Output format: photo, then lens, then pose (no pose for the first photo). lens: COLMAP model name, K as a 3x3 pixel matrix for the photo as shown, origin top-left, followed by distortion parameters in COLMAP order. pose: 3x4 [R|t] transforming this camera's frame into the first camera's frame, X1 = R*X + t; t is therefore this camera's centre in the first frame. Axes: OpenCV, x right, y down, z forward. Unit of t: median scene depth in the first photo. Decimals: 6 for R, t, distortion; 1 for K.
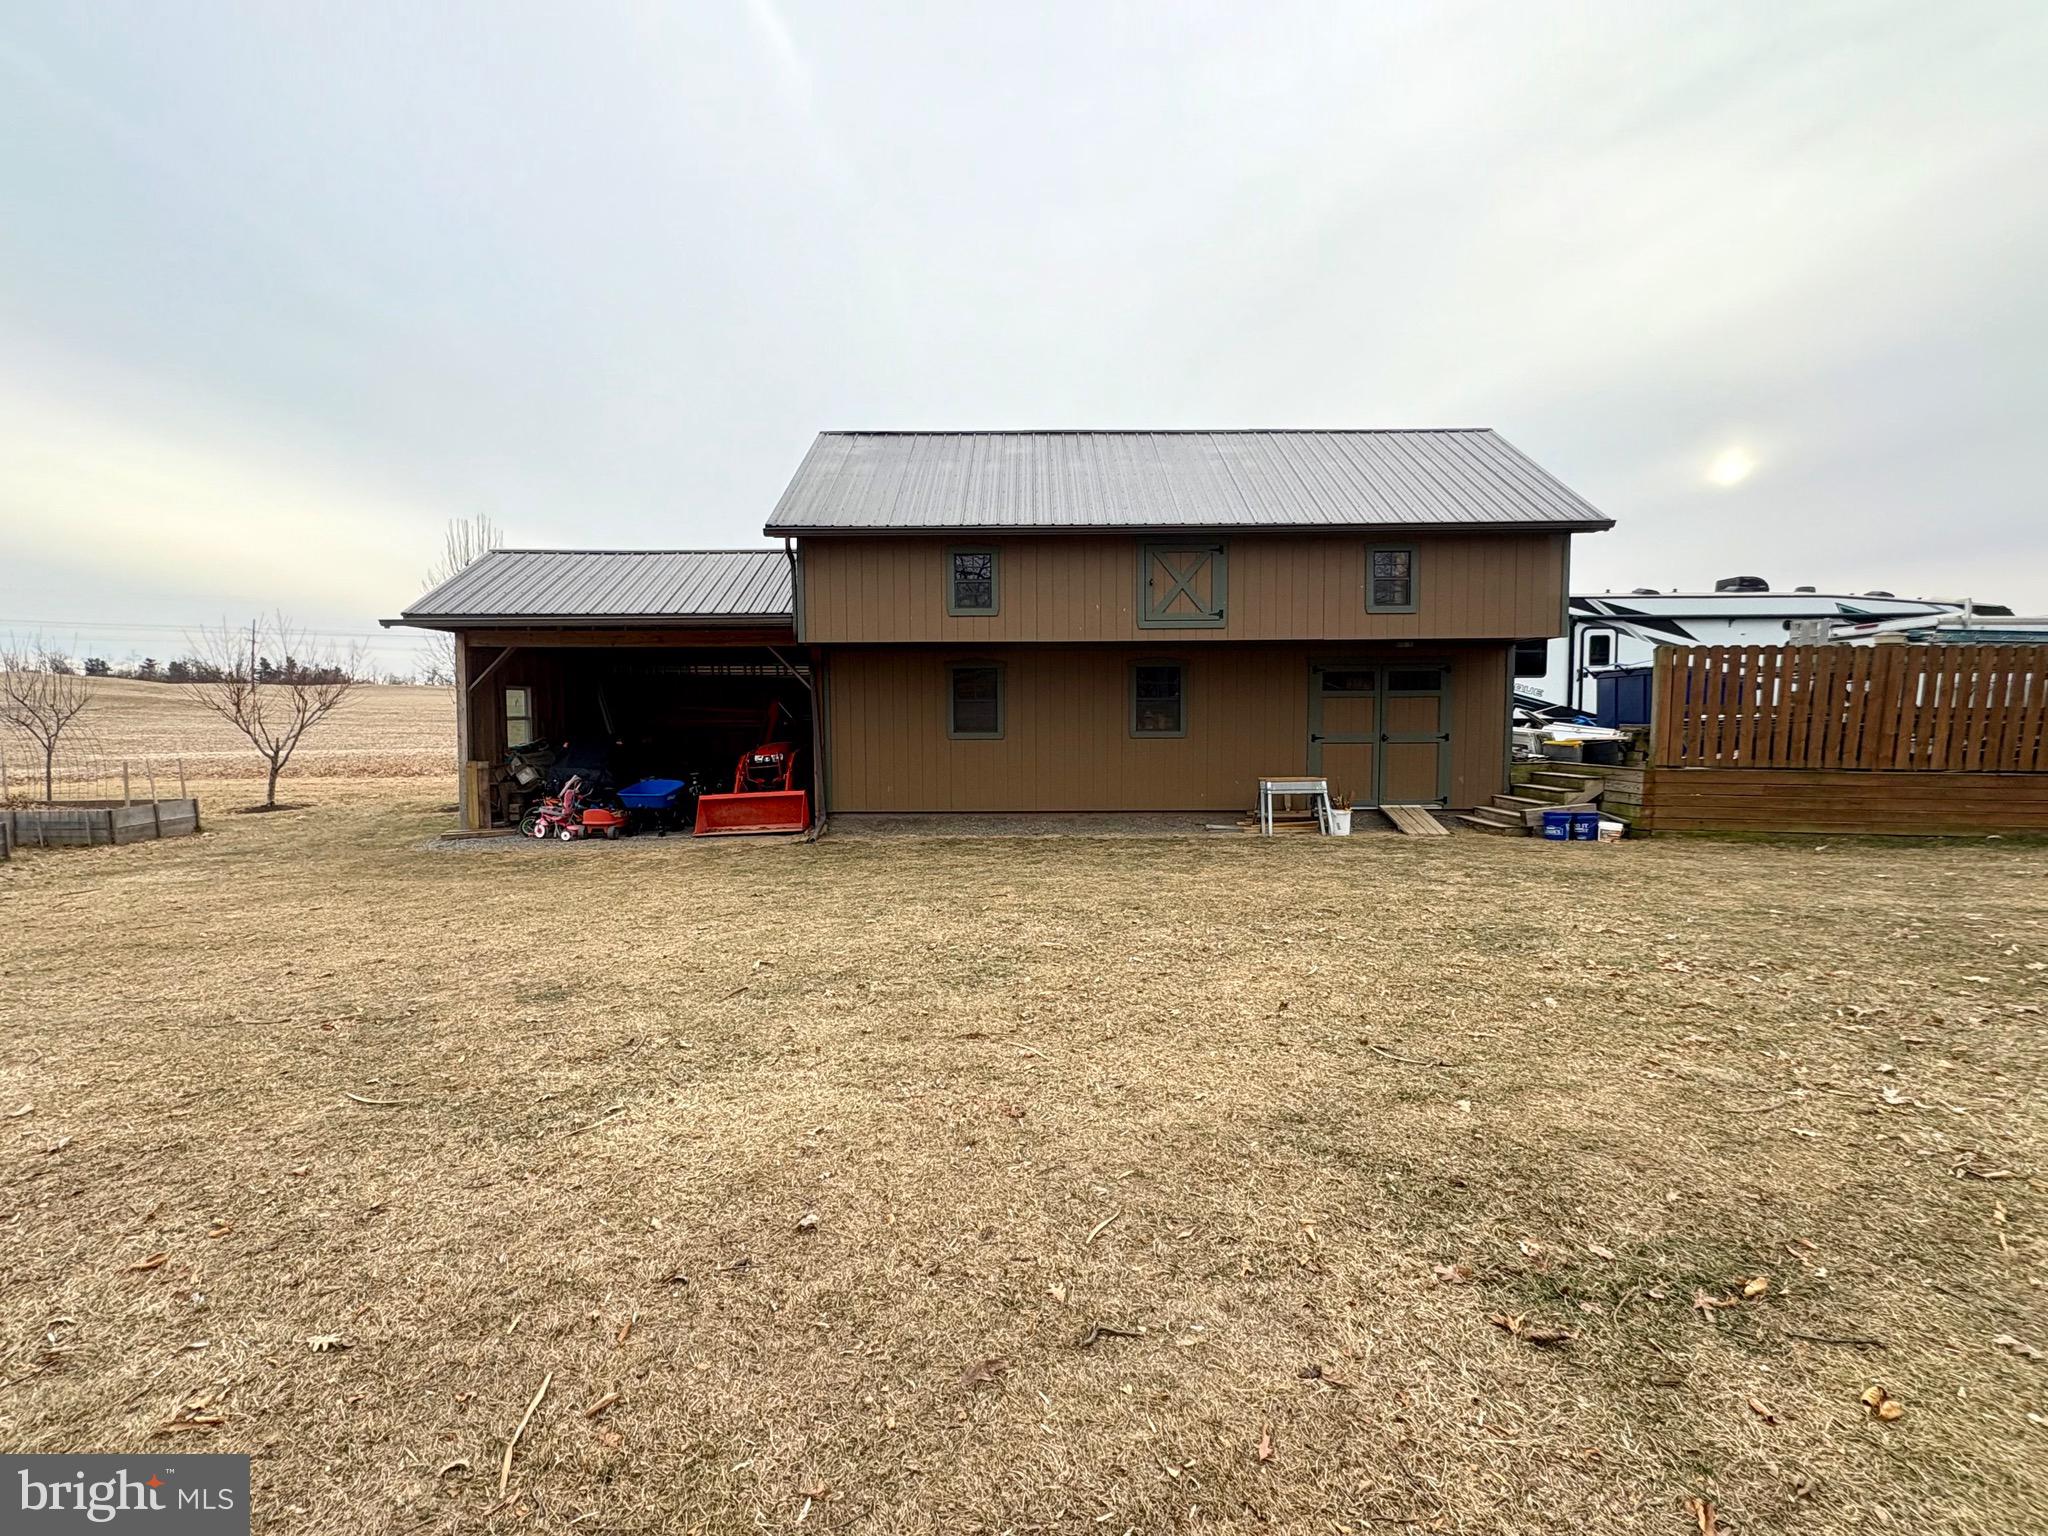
lens RADIAL K [[869.0, 0, 1014.1], [0, 869.0, 763.3], [0, 0, 1]] dist [0.002826, -0.000045]
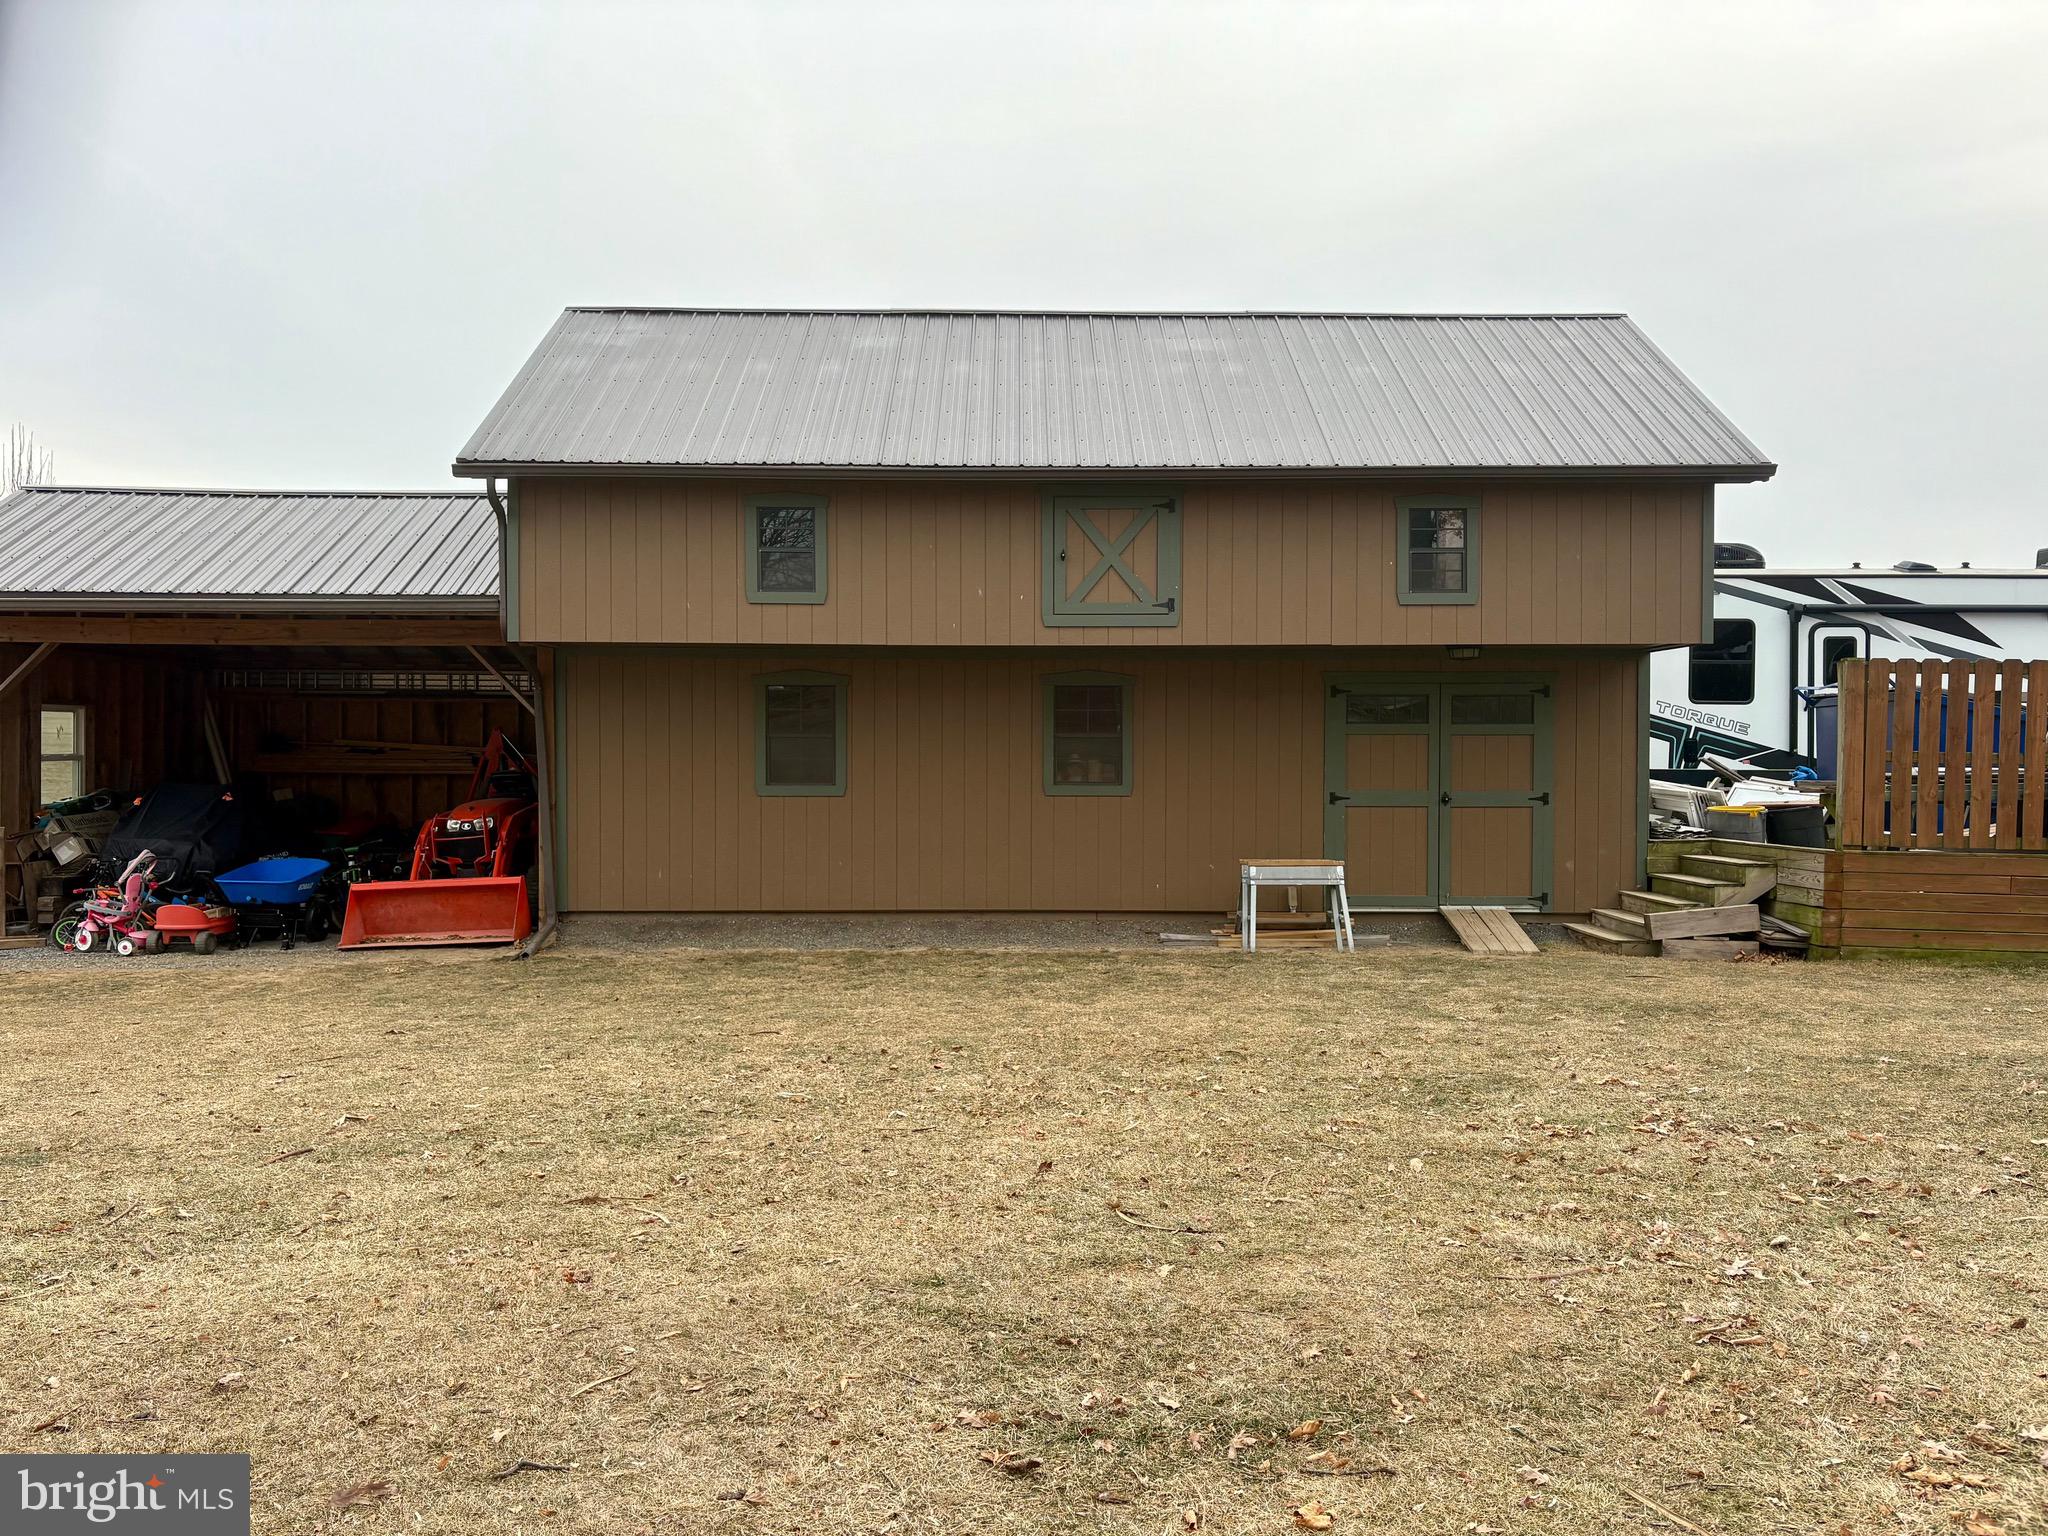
lens RADIAL K [[1496.6, 0, 1005.0], [0, 1496.6, 772.2], [0, 0, 1]] dist [0.070170, -0.067381]
pose [[0.999874, 0.007619, 0.013918, 0.091918], [-0.006981, 0.998948, -0.045323, 0.003271], [-0.014249, 0.045220, 0.998875, -0.093796]]
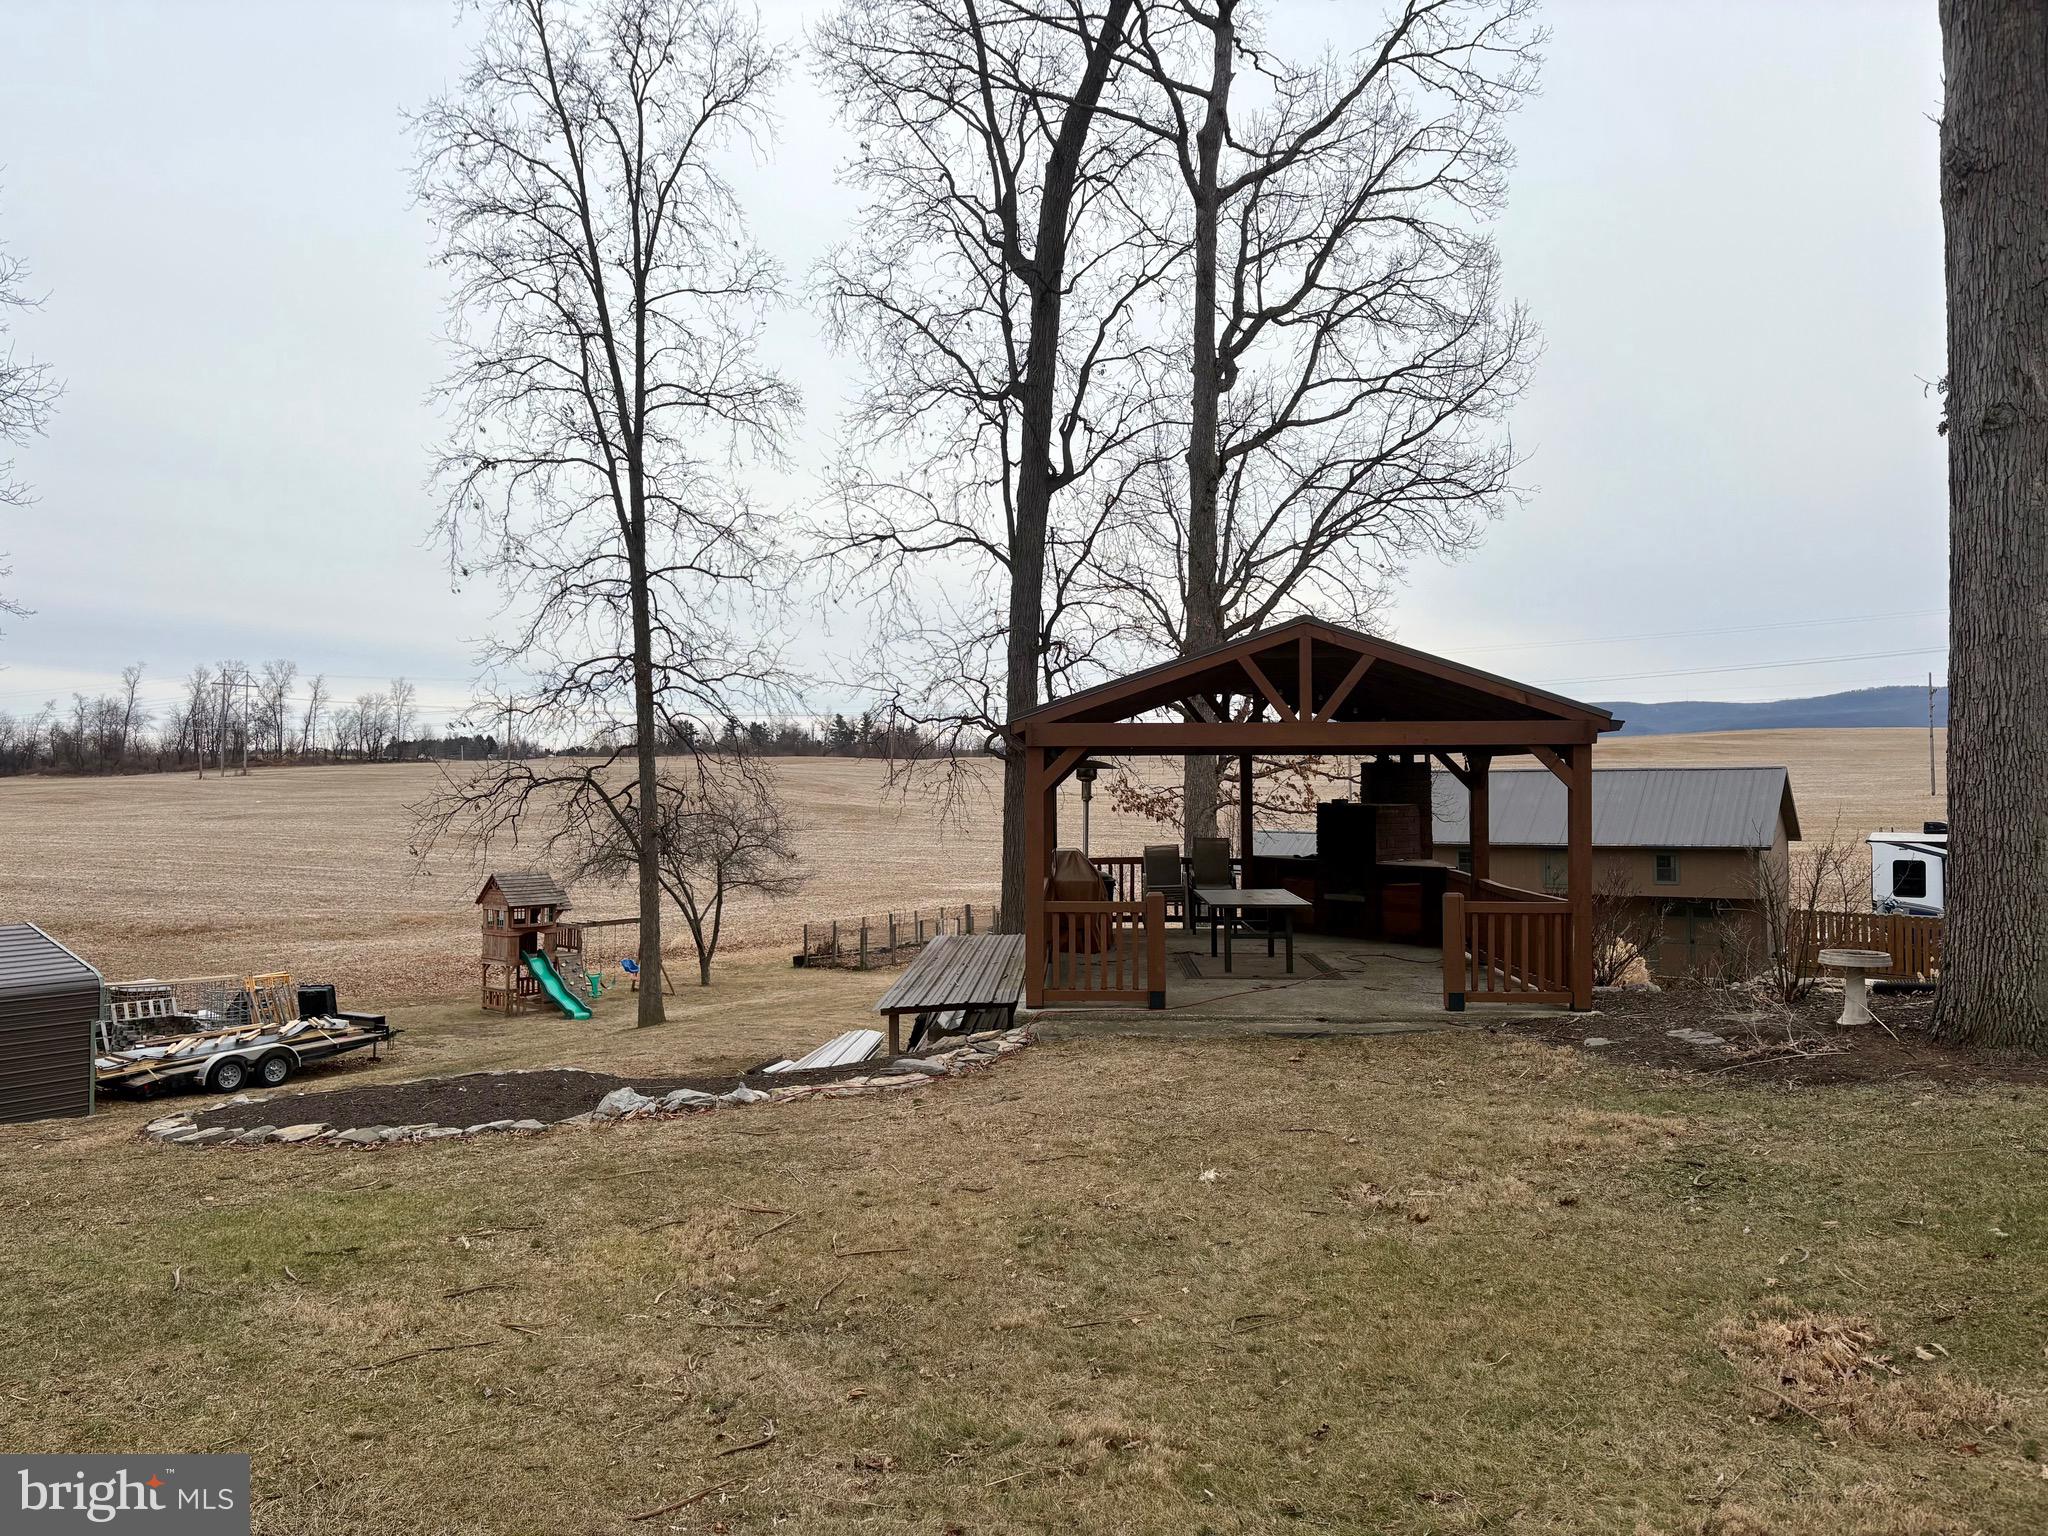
lens RADIAL K [[1496.6, 0, 1005.0], [0, 1496.6, 772.2], [0, 0, 1]] dist [0.070170, -0.067381]
pose [[0.848726, -0.004822, -0.528810, 0.922612], [-0.023454, 0.998631, -0.046749, -0.214772], [0.528312, 0.052080, 0.847452, -2.751349]]
